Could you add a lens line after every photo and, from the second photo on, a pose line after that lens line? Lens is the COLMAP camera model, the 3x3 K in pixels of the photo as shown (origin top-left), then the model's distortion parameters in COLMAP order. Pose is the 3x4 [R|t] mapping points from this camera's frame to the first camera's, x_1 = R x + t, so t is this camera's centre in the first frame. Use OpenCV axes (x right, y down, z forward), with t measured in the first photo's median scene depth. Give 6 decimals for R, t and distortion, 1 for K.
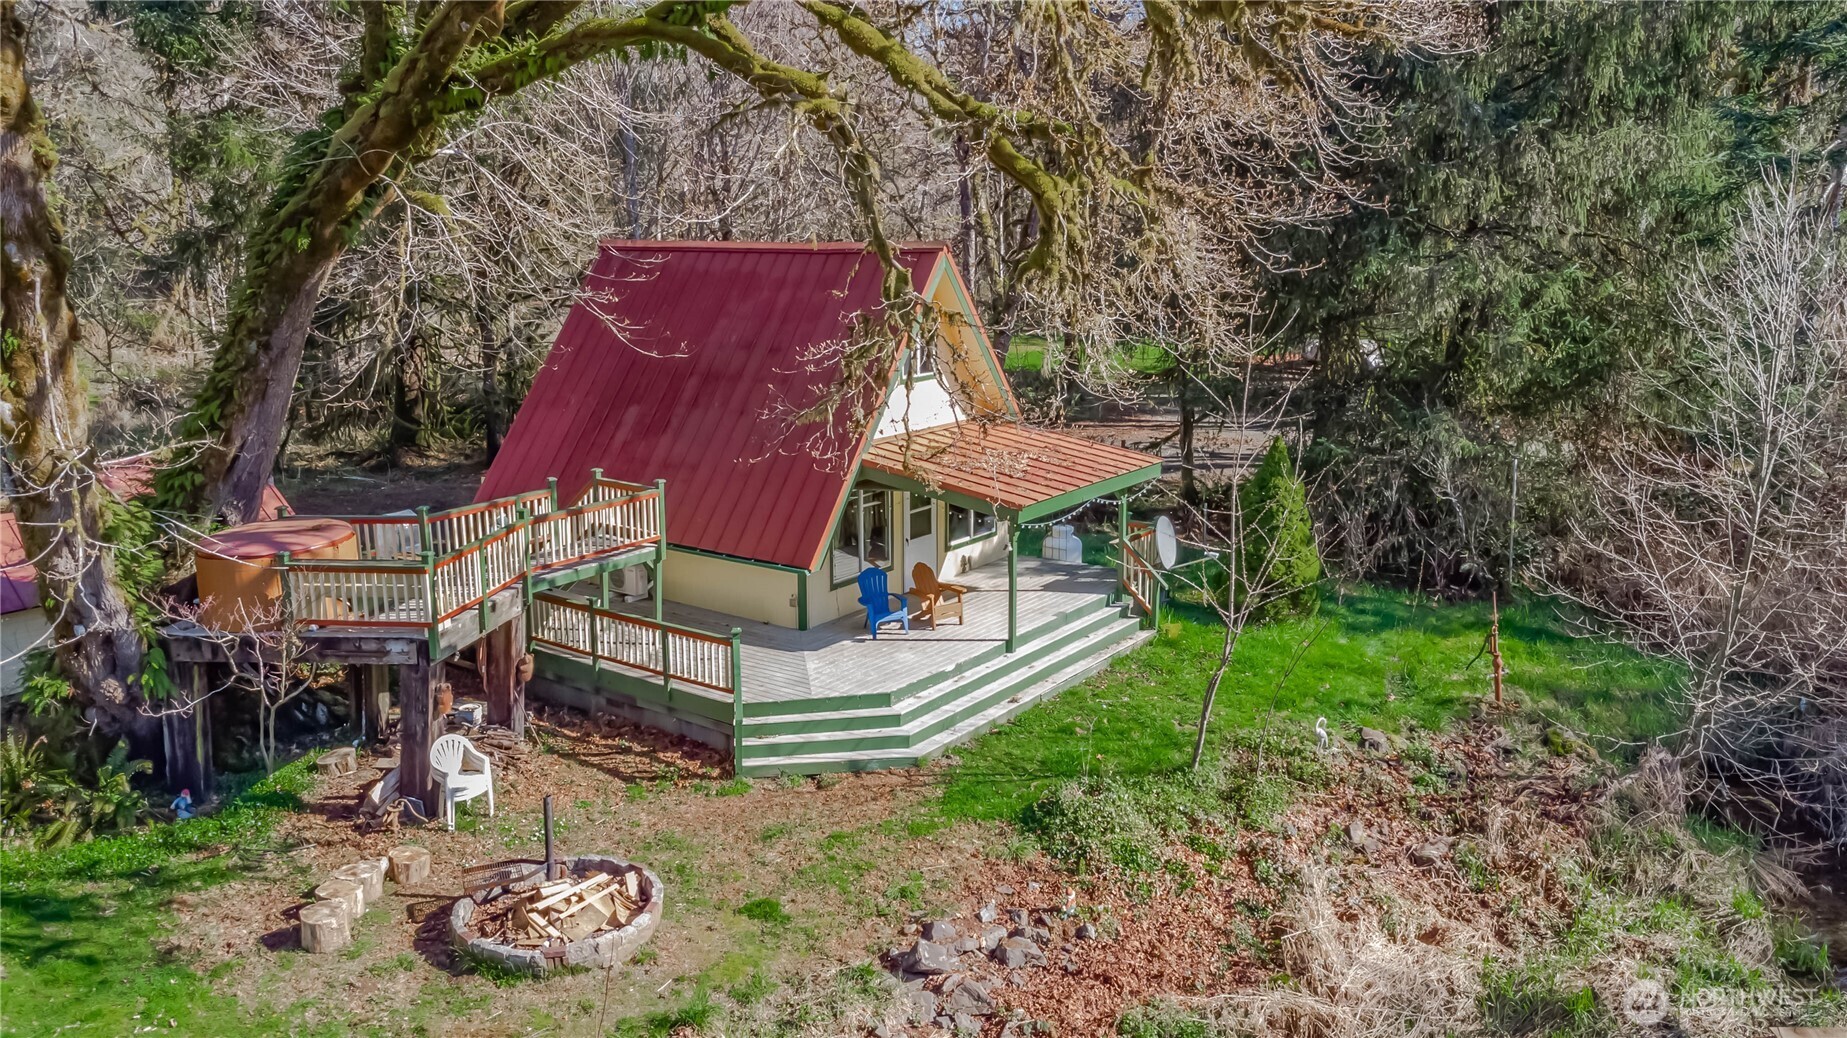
lens RADIAL K [[1308.7, 0, 1020.3], [0, 1308.7, 418.9], [0, 0, 1]] dist [-0.002660, -0.000206]
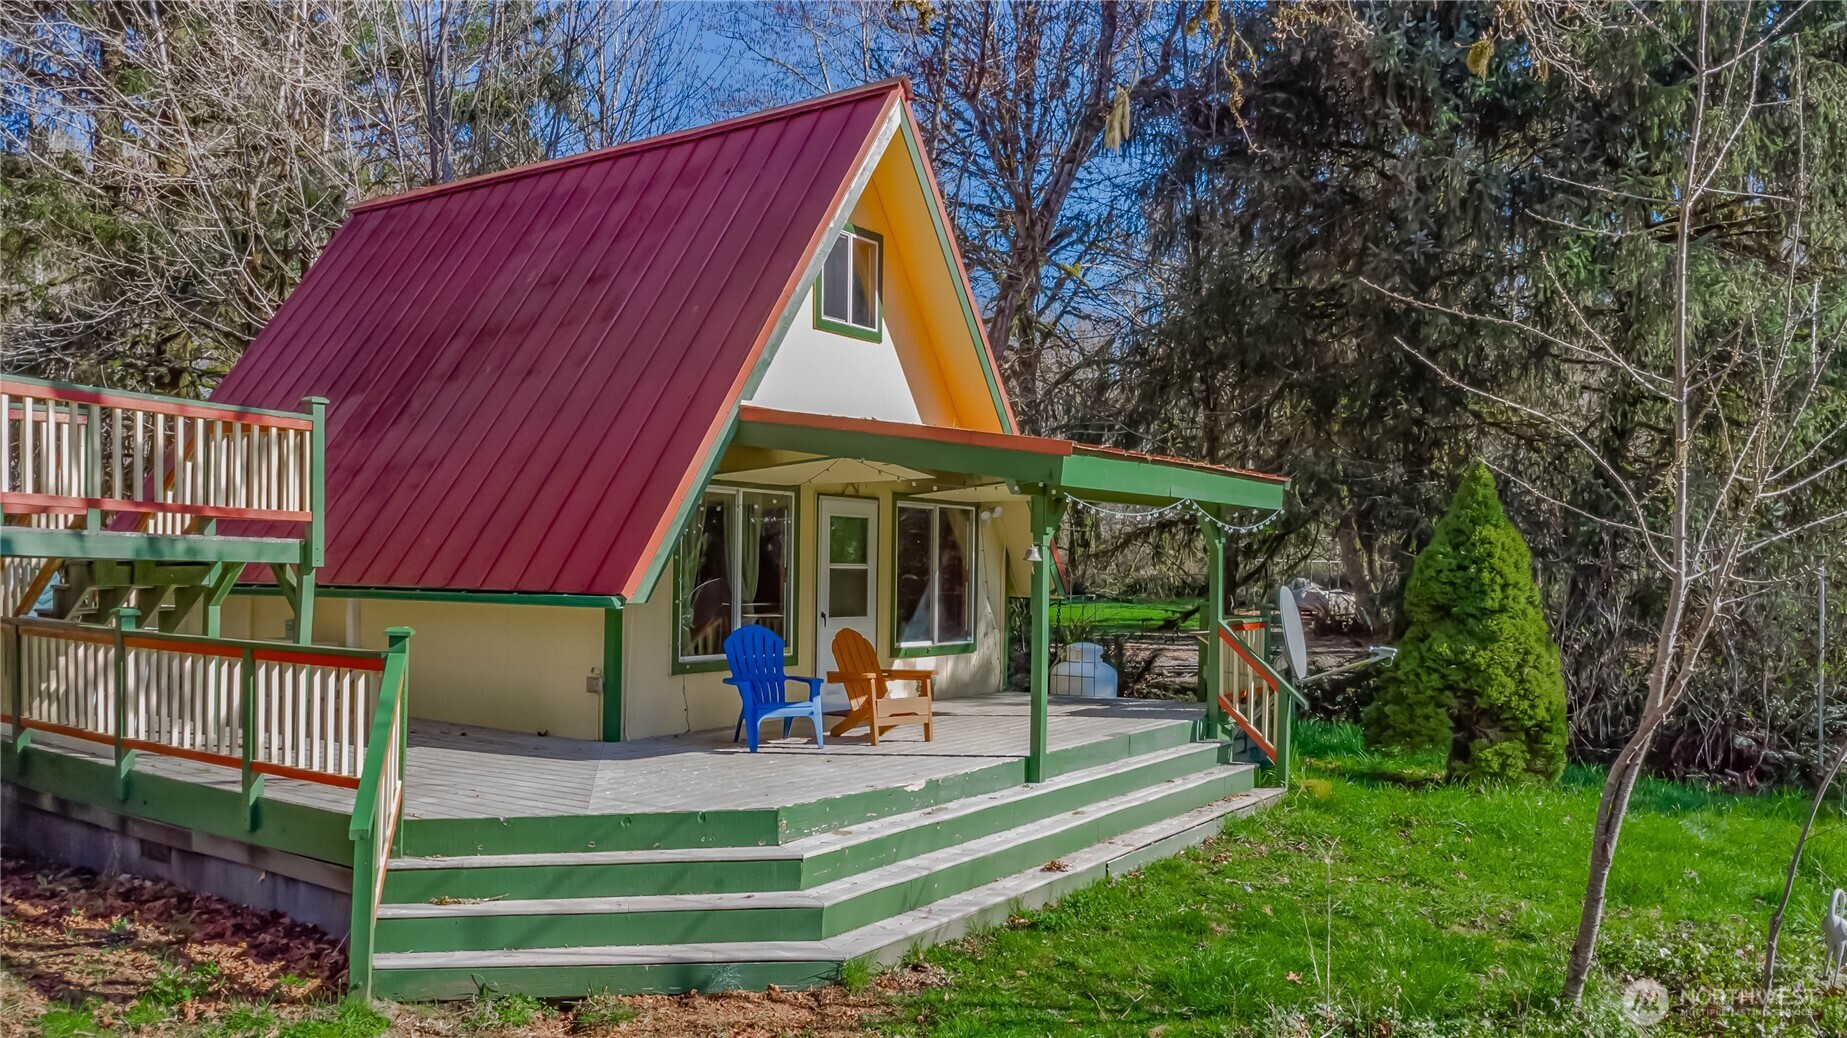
lens RADIAL K [[1346.7, 0, 917.5], [0, 1346.7, 571.4], [0, 0, 1]] dist [0.046989, -0.072910]
pose [[0.999780, 0.013462, -0.016108, -0.046868], [-0.015364, 0.992101, -0.124493, 0.176446], [0.014305, 0.124713, 0.992090, 0.536476]]
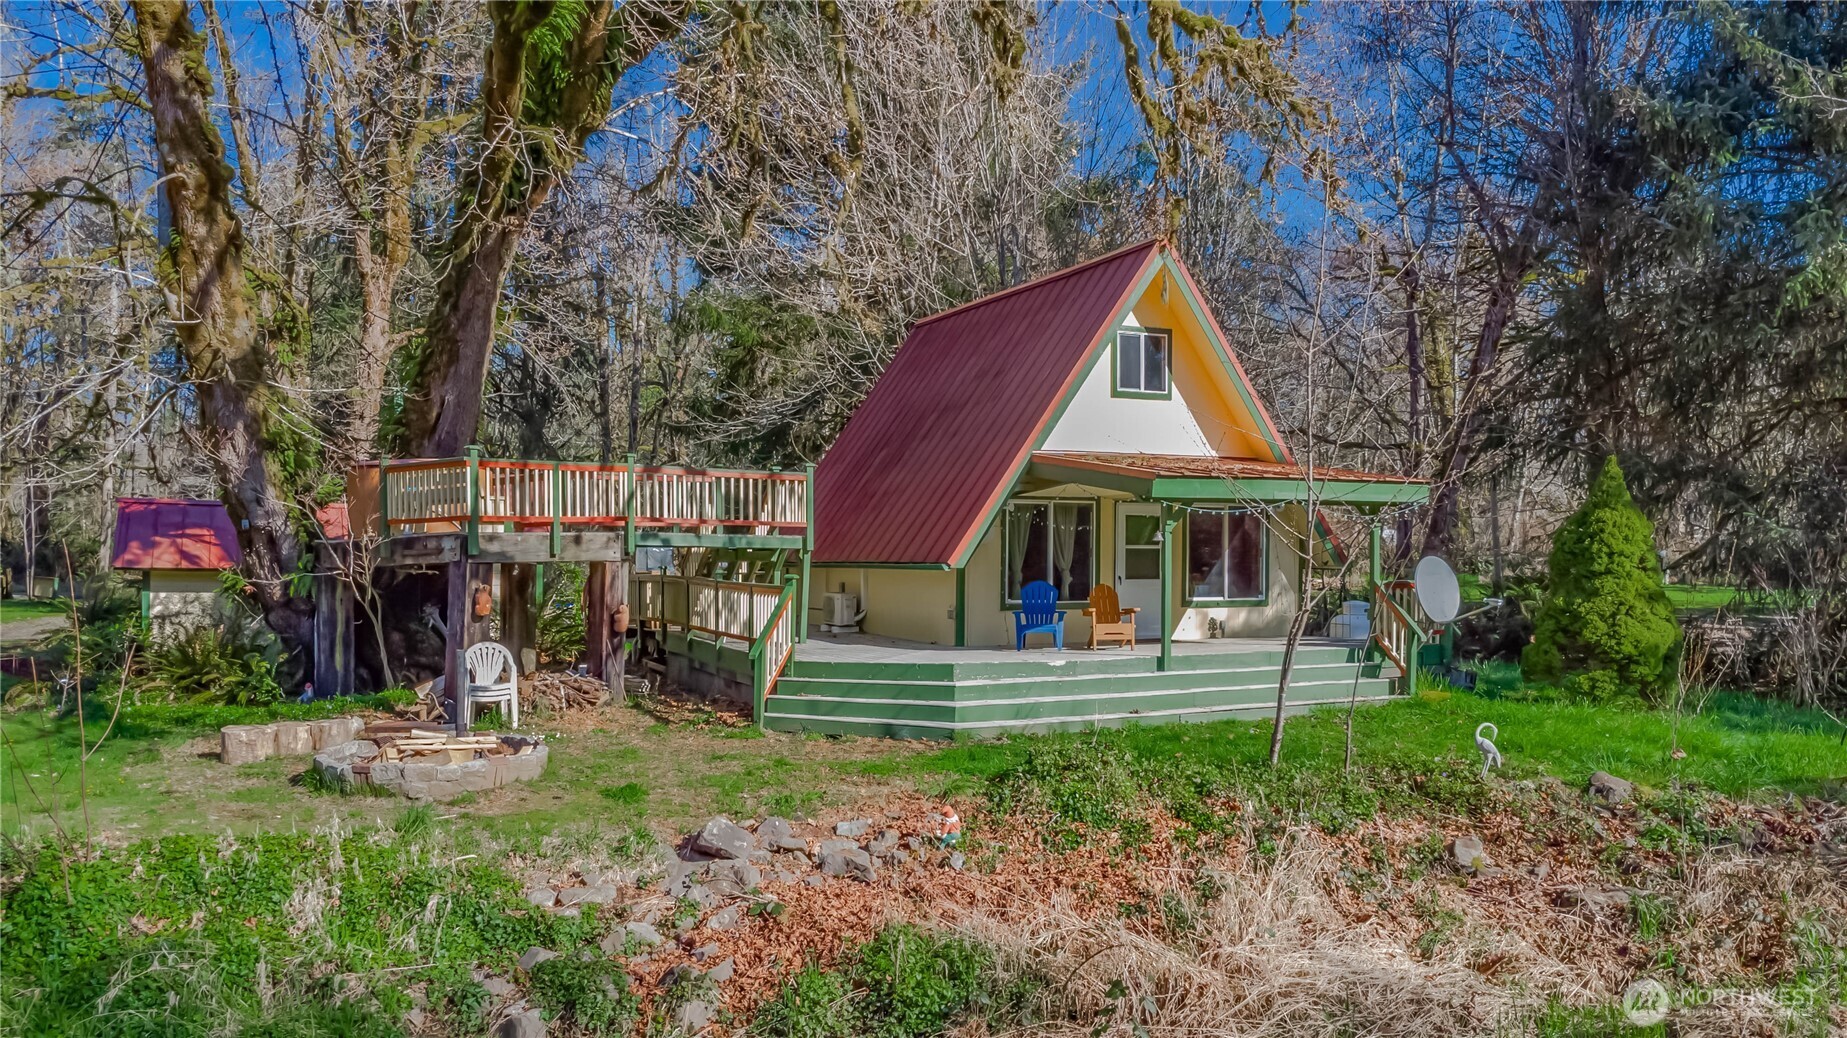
lens RADIAL K [[1331.4, 0, 1016.4], [0, 1331.4, 521.3], [0, 0, 1]] dist [0.006193, 0.001091]
pose [[0.887587, -0.010711, -0.460516, 0.314737], [-0.058917, 0.988879, -0.136556, 0.219911], [0.456857, 0.148338, 0.877084, 0.236701]]
